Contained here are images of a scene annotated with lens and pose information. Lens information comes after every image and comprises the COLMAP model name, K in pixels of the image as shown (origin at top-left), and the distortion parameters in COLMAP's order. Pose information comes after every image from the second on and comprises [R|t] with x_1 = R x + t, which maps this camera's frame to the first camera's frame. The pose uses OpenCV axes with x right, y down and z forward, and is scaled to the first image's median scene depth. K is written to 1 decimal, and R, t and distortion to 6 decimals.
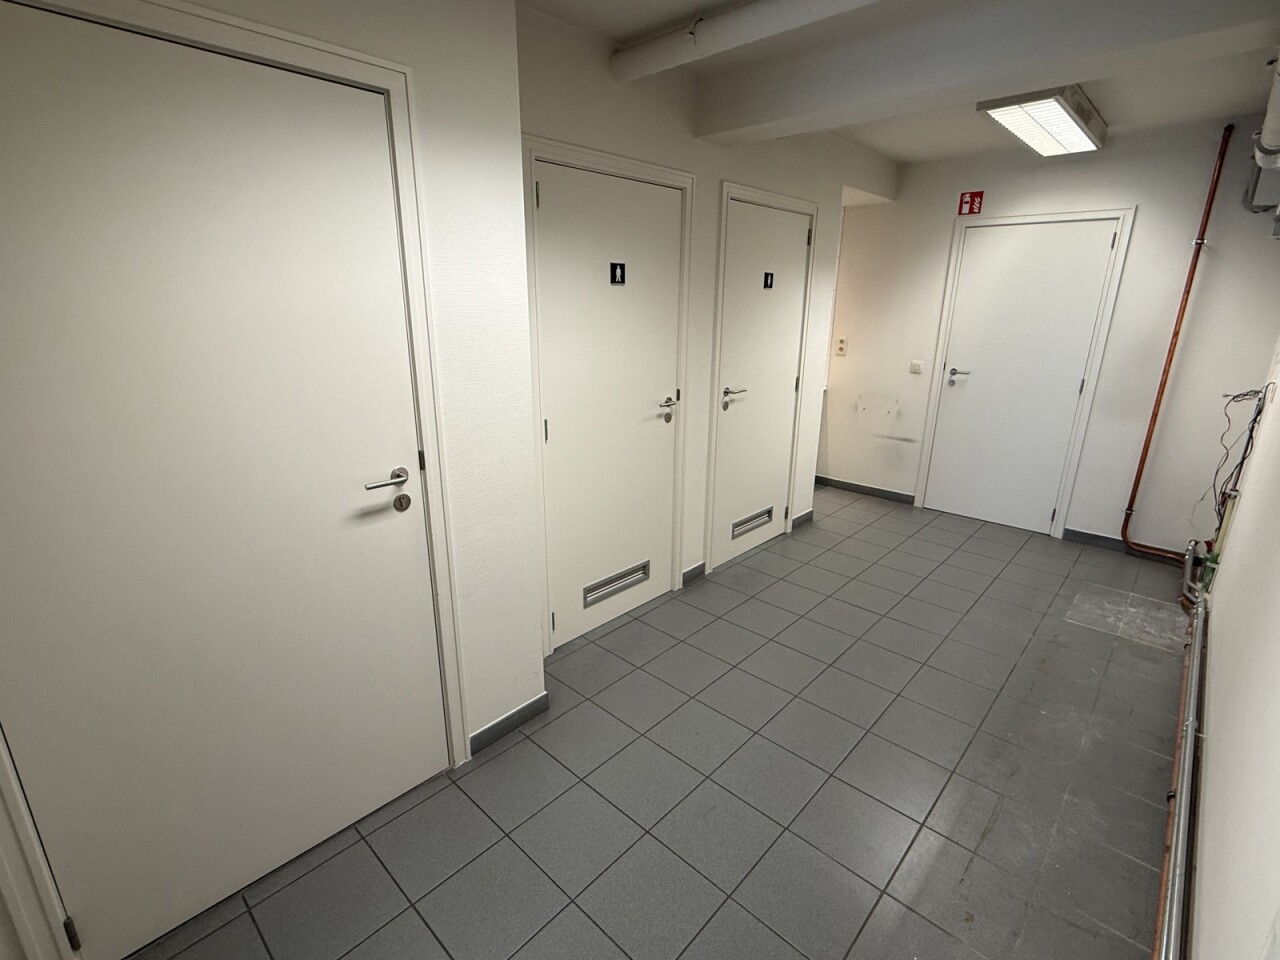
lens RADIAL K [[601.5, 0, 638.8], [0, 601.5, 482.3], [0, 0, 1]] dist [-0.002870, -0.000529]
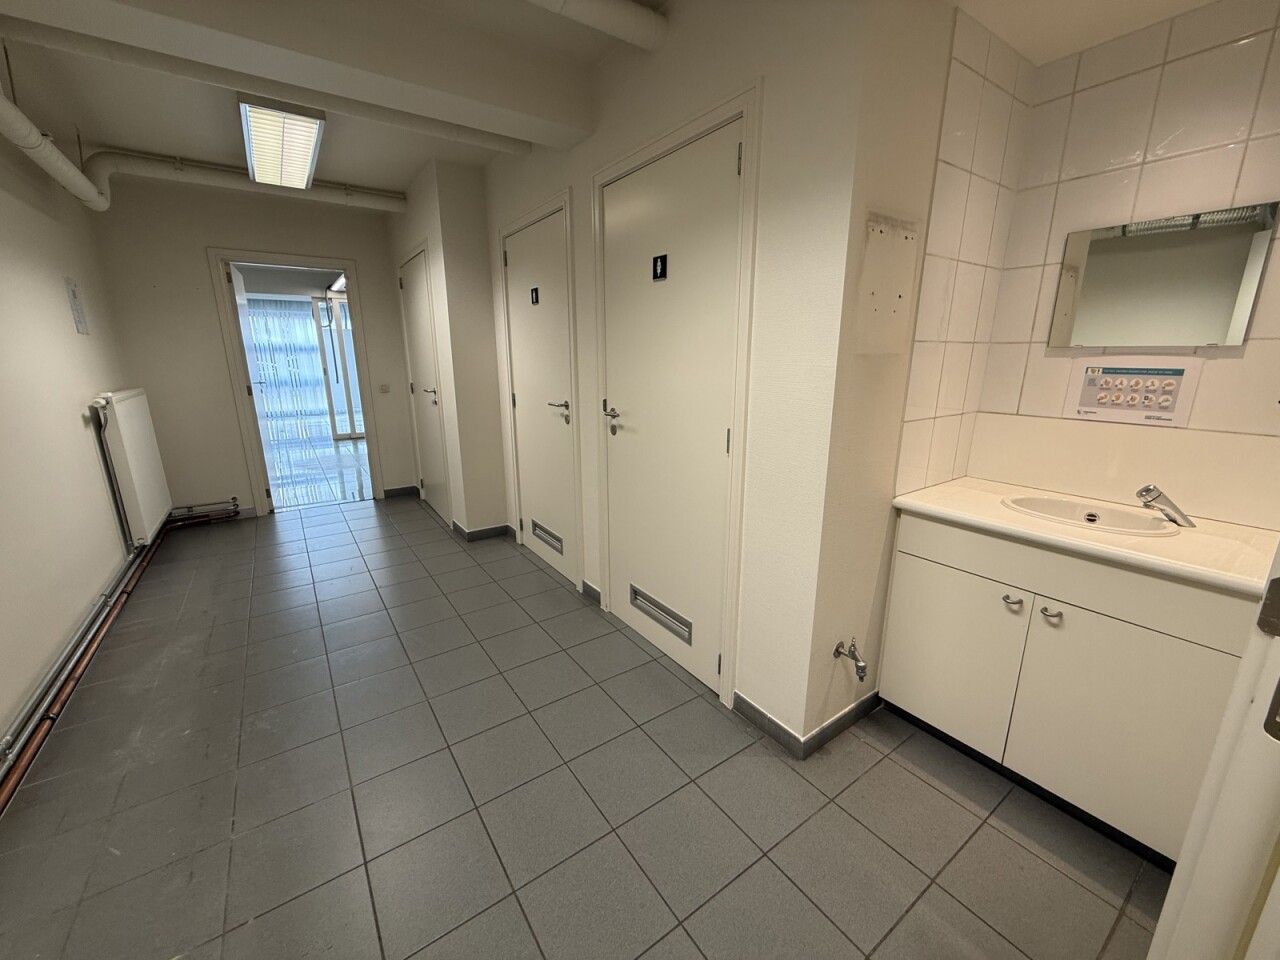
lens RADIAL K [[511.1, 0, 645.4], [0, 511.1, 478.0], [0, 0, 1]] dist [-0.000315, -0.000007]
pose [[-0.194327, 0.235993, -0.952126, 1.109656], [-0.274628, 0.918726, 0.283765, -0.372625], [0.941709, 0.316624, -0.113723, 1.514651]]
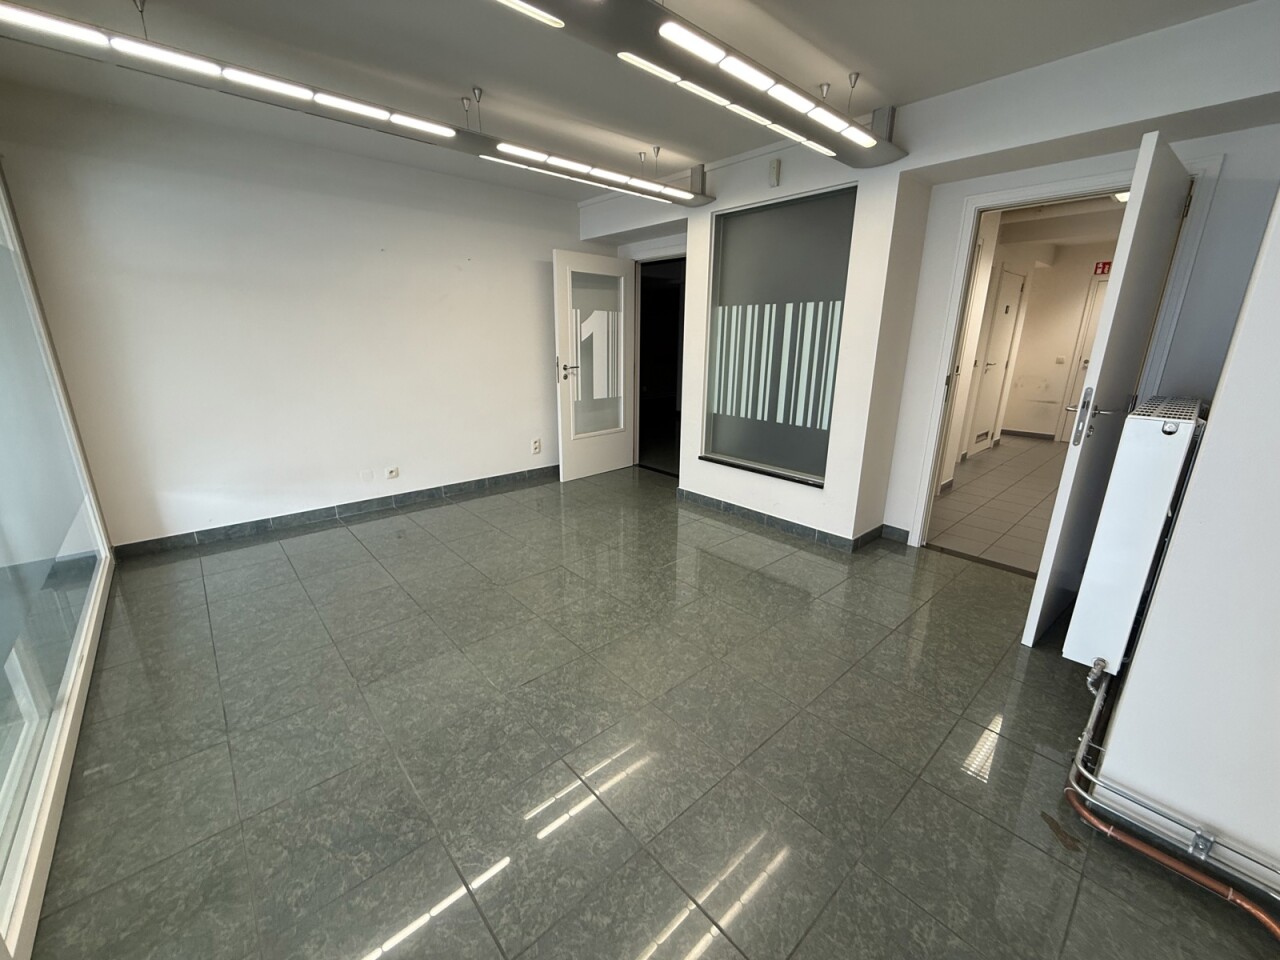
lens RADIAL K [[511.1, 0, 636.9], [0, 511.1, 476.0], [0, 0, 1]] dist [-0.000315, -0.000007]
pose [[0.996186, 0.026812, -0.083031, -0.611713], [-0.028593, 0.999384, -0.020337, 0.204586], [0.082435, 0.022633, 0.996339, -0.557883]]
